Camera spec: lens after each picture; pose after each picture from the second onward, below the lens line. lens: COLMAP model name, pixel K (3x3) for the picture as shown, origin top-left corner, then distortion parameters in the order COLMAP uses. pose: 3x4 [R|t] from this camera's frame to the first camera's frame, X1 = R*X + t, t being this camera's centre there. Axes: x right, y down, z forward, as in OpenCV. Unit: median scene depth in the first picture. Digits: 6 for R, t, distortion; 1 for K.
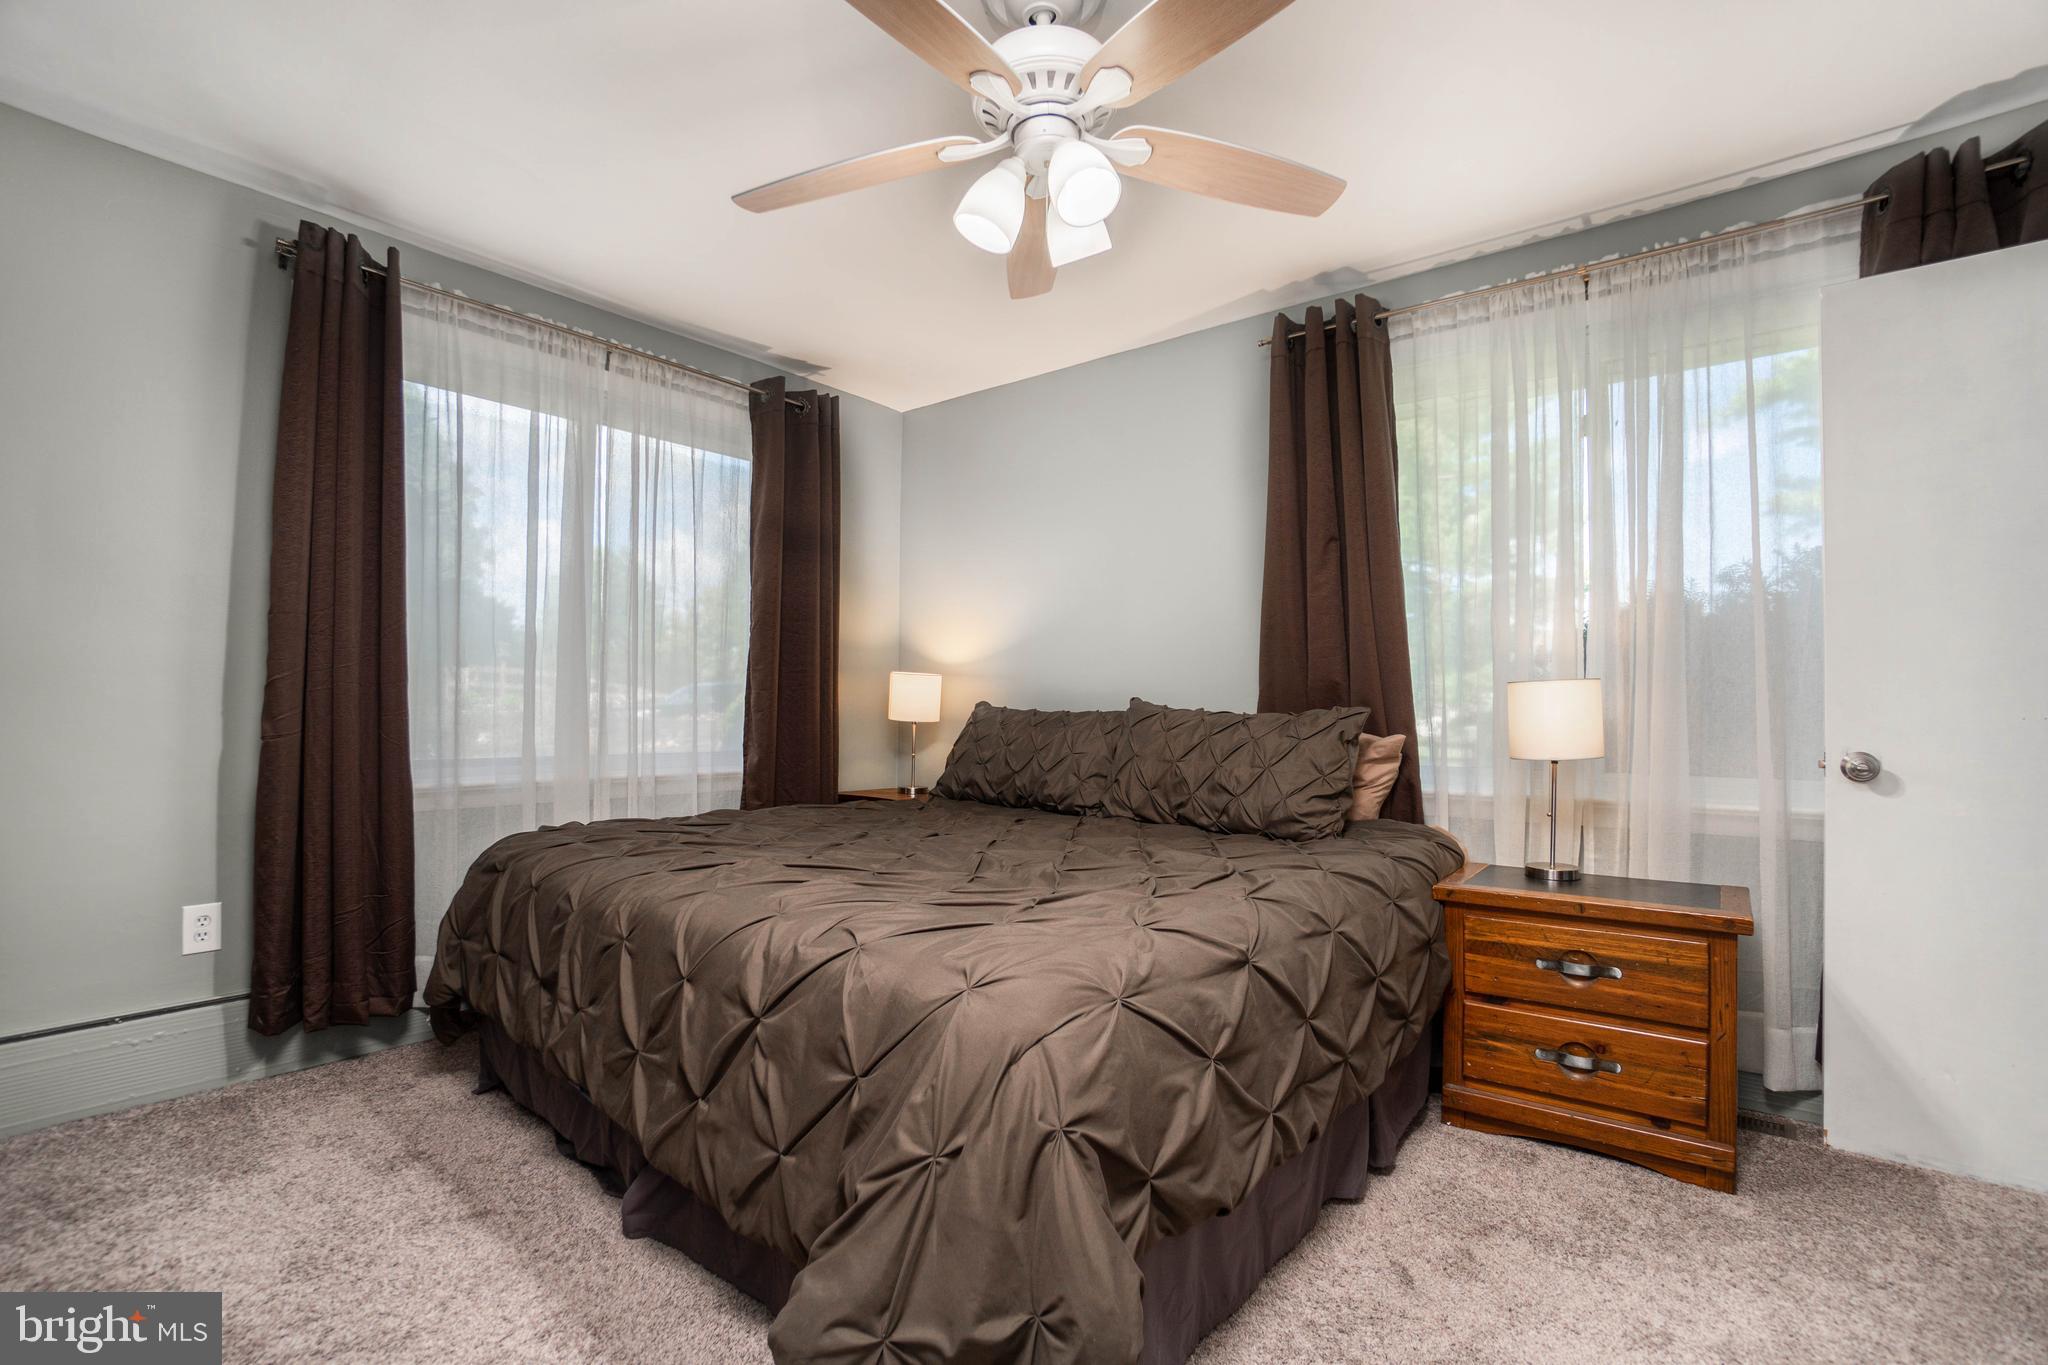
lens RADIAL K [[952.5, 0, 1014.7], [0, 952.5, 687.8], [0, 0, 1]] dist [-0.051543, 0.018424]
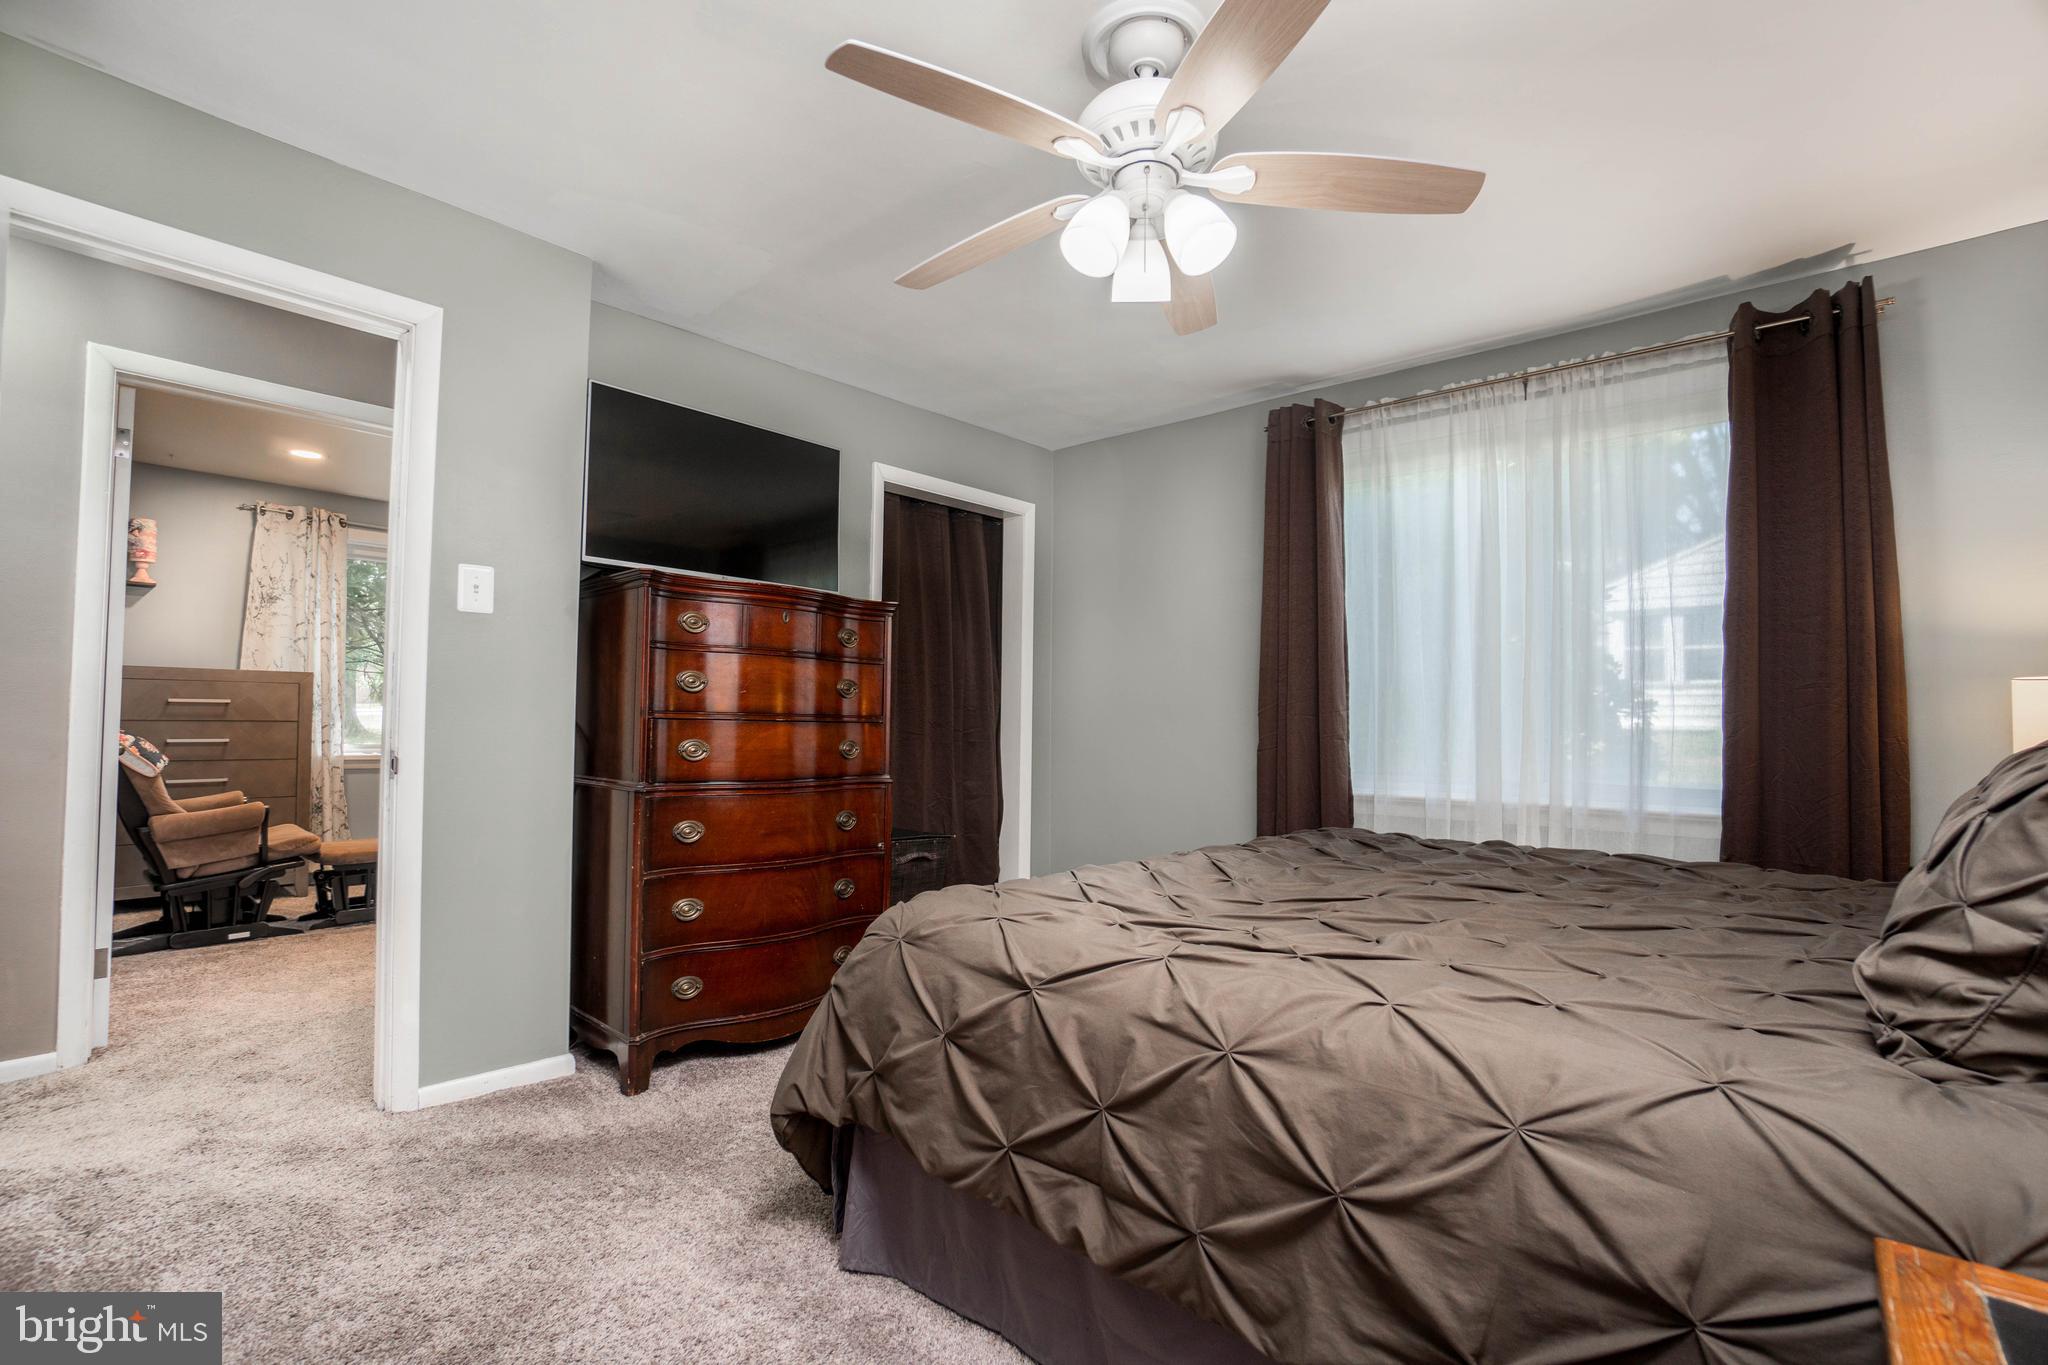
lens RADIAL K [[952.5, 0, 1013.6], [0, 952.5, 685.5], [0, 0, 1]] dist [-0.051543, 0.018424]
pose [[-0.066664, -0.047712, -0.996634, 0.625254], [0.009125, 0.998785, -0.048425, 0.013846], [0.997734, -0.012323, -0.066147, 0.536613]]
